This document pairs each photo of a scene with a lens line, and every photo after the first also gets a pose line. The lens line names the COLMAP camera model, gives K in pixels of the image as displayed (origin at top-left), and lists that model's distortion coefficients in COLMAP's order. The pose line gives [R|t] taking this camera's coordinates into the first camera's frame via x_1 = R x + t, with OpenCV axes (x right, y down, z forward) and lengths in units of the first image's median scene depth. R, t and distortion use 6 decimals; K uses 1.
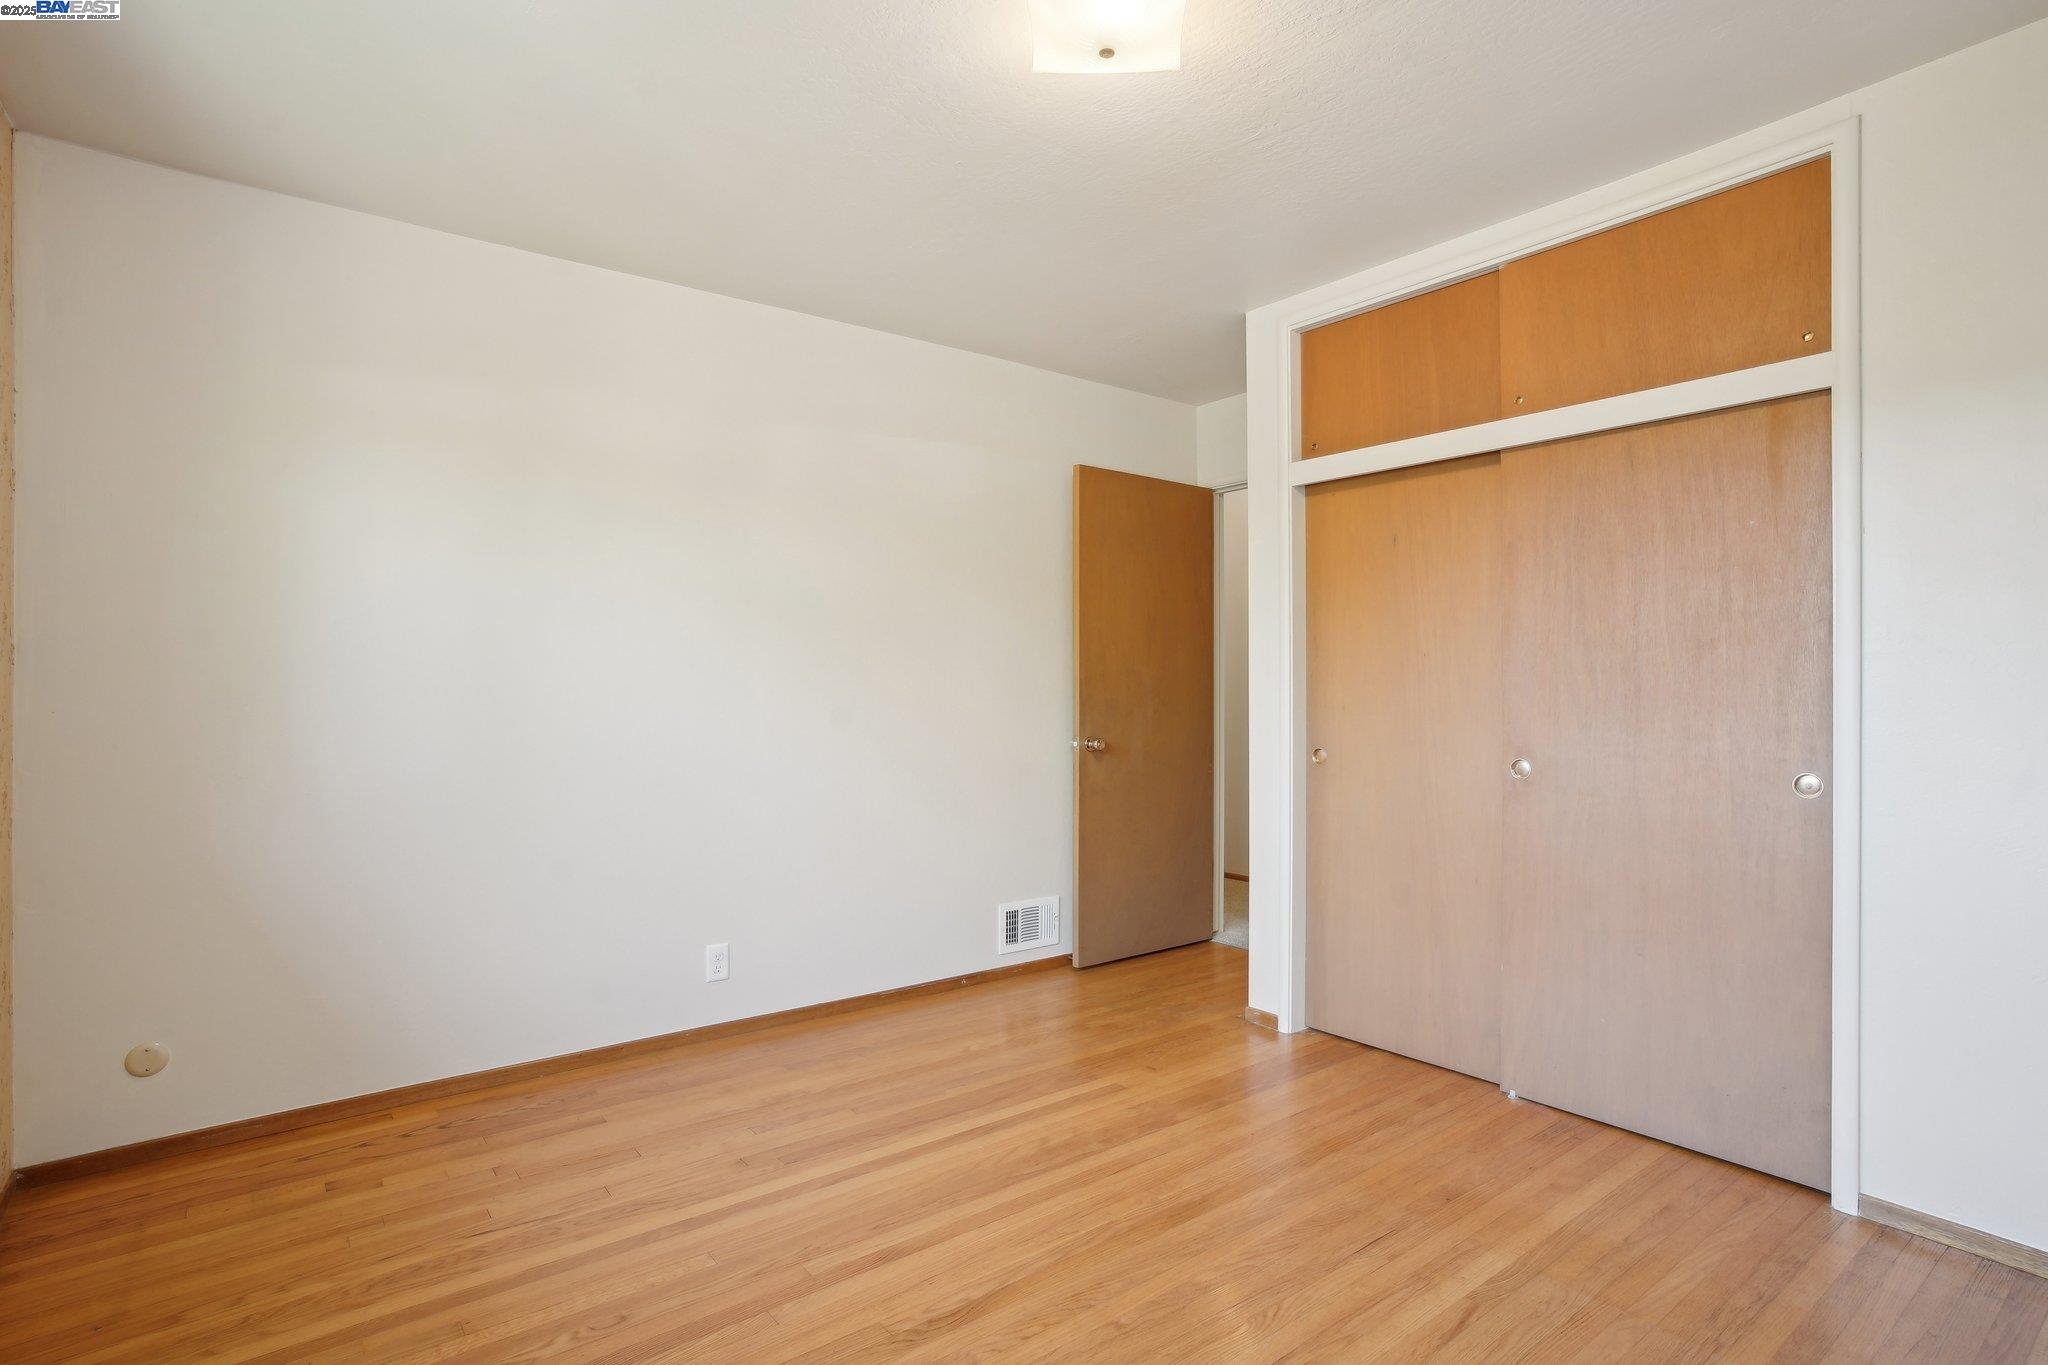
lens RADIAL K [[1029.1, 0, 1024.0], [0, 1029.1, 682.5], [0, 0, 1]] dist [-0.000684, -0.000136]
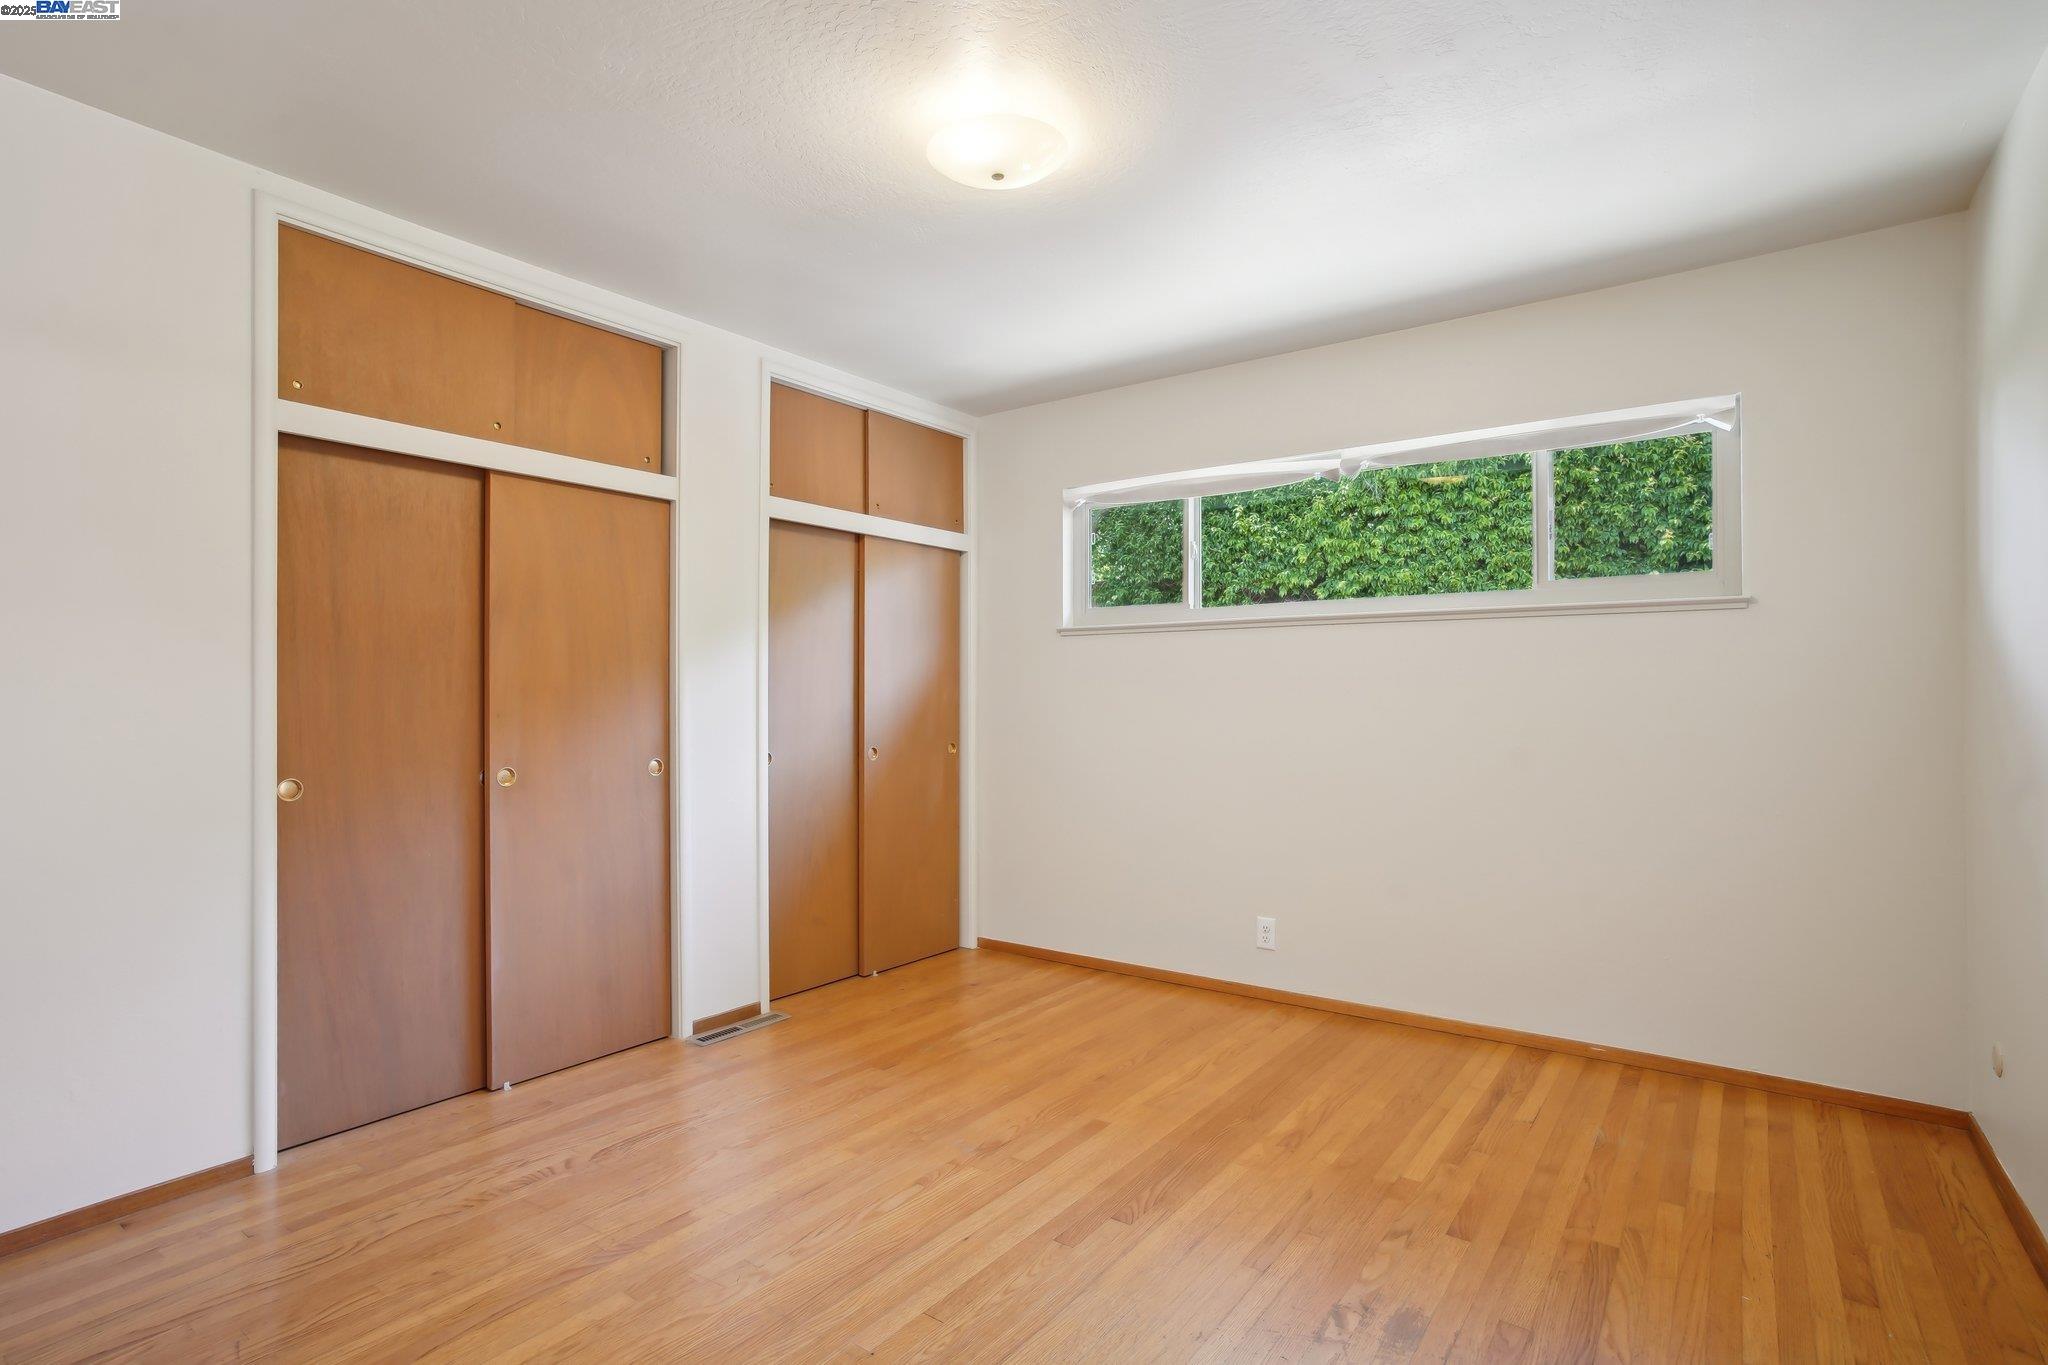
lens RADIAL K [[1020.3, 0, 1024.0], [0, 1020.3, 682.5], [0, 0, 1]] dist [-0.044176, -0.000026]
pose [[-0.254581, 0.016602, 0.966909, -0.962296], [0.002831, 0.999861, -0.016422, 0.005825], [-0.967047, -0.001443, -0.254593, 1.133414]]
